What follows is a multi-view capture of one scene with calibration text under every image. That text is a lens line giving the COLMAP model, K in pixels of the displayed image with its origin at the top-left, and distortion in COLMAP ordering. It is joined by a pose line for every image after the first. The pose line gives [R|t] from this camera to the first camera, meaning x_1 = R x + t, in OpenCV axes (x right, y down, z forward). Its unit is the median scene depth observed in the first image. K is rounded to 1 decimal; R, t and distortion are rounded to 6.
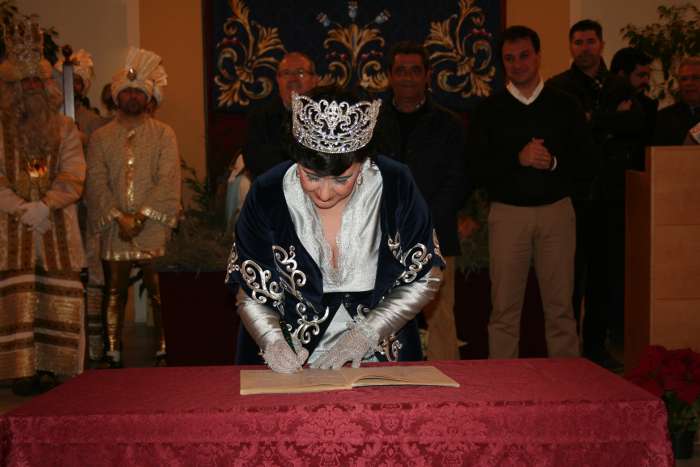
lens RADIAL K [[1140.9, 0, 347.2], [0, 1140.9, 238.9], [0, 0, 1]] dist [-0.012277, 0.000000]
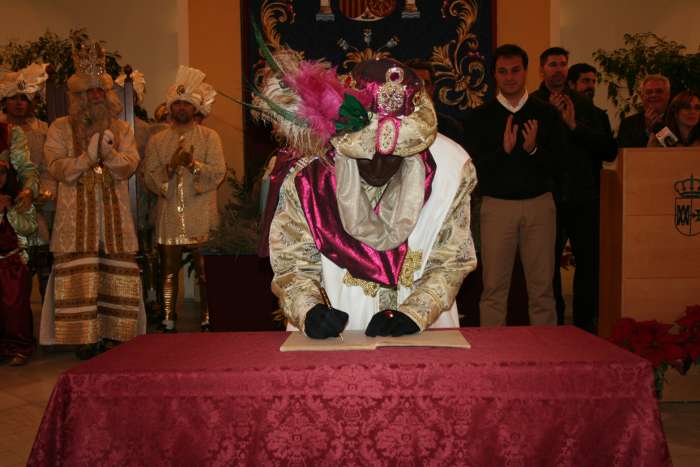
lens RADIAL K [[942.4, 0, 348.6], [0, 942.4, 235.7], [0, 0, 1]] dist [-0.043441, 0.000000]
pose [[0.999916, 0.002780, -0.012675, -0.001984], [-0.002743, 0.999992, 0.002977, 0.004399], [0.012683, -0.002942, 0.999915, 0.018865]]
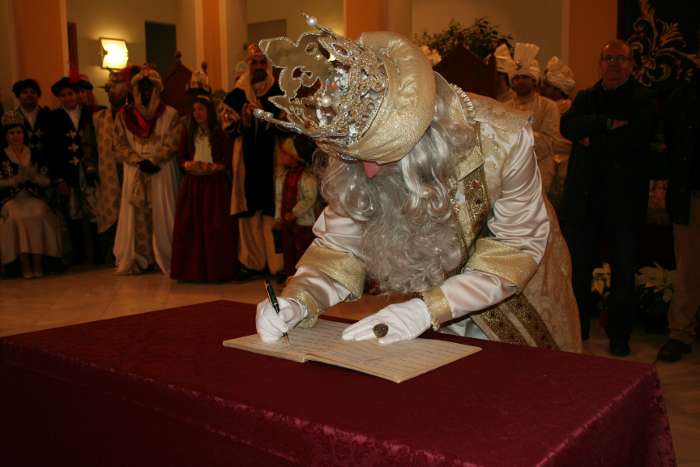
lens RADIAL K [[743.4, 0, 336.4], [0, 743.4, 235.6], [0, 0, 1]] dist [-0.047334, 0.000000]
pose [[0.808469, 0.085769, -0.582256, 0.120627], [-0.044681, 0.995414, 0.084589, -0.008232], [0.586840, -0.042372, 0.808593, 0.142218]]
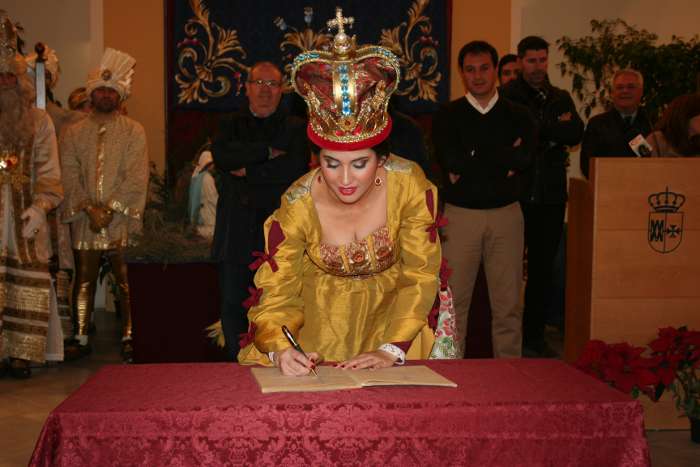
lens RADIAL K [[1097.7, 0, 350.4], [0, 1097.7, 234.4], [0, 0, 1]] dist [-0.039149, 0.000000]
pose [[0.997471, 0.017608, 0.068857, -0.022872], [-0.018258, 0.999794, 0.008820, -0.007604], [-0.068687, -0.010055, 0.997588, -0.017793]]
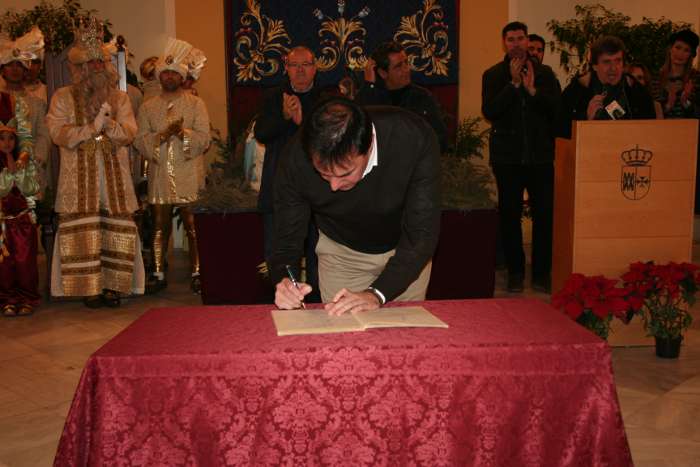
lens RADIAL K [[864.0, 0, 347.3], [0, 864.0, 239.9], [0, 0, 1]] dist [-0.068286, 0.000000]
pose [[0.999757, 0.000354, 0.022061, -0.009622], [-0.002013, 0.997165, 0.075212, -0.011280], [-0.021972, -0.075239, 0.996923, 0.012753]]
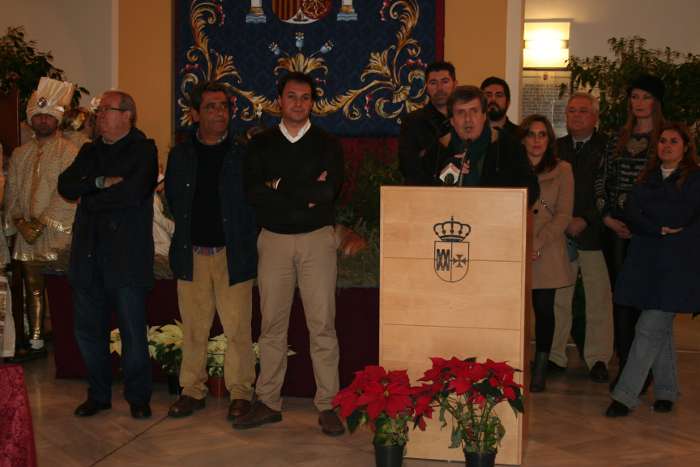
lens RADIAL K [[1140.9, 0, 348.4], [0, 1140.9, 239.8], [0, 0, 1]] dist [-0.012277, 0.000000]
pose [[0.978591, 0.046829, -0.200418, 0.278769], [-0.046391, 0.998900, 0.006886, -0.021066], [0.200520, 0.002559, 0.979686, -0.053348]]
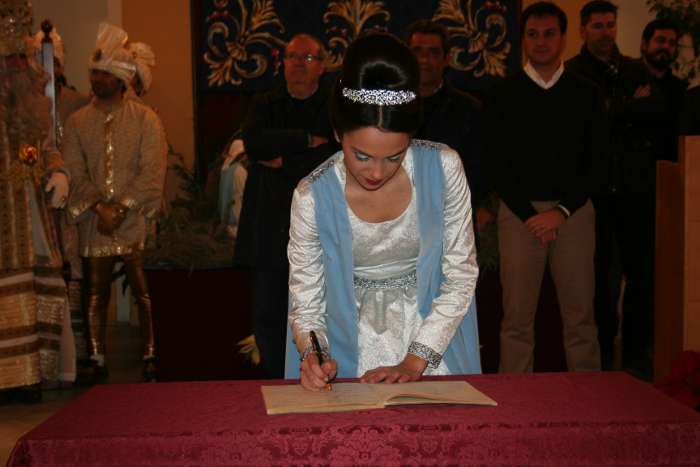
lens RADIAL K [[1259.1, 0, 346.5], [0, 1259.1, 232.6], [0, 0, 1]] dist [0.009563, 0.000000]
pose [[0.999971, 0.000150, 0.007582, -0.009751], [-0.000205, 0.999973, 0.007288, -0.006064], [-0.007581, -0.007290, 0.999945, -0.012764]]
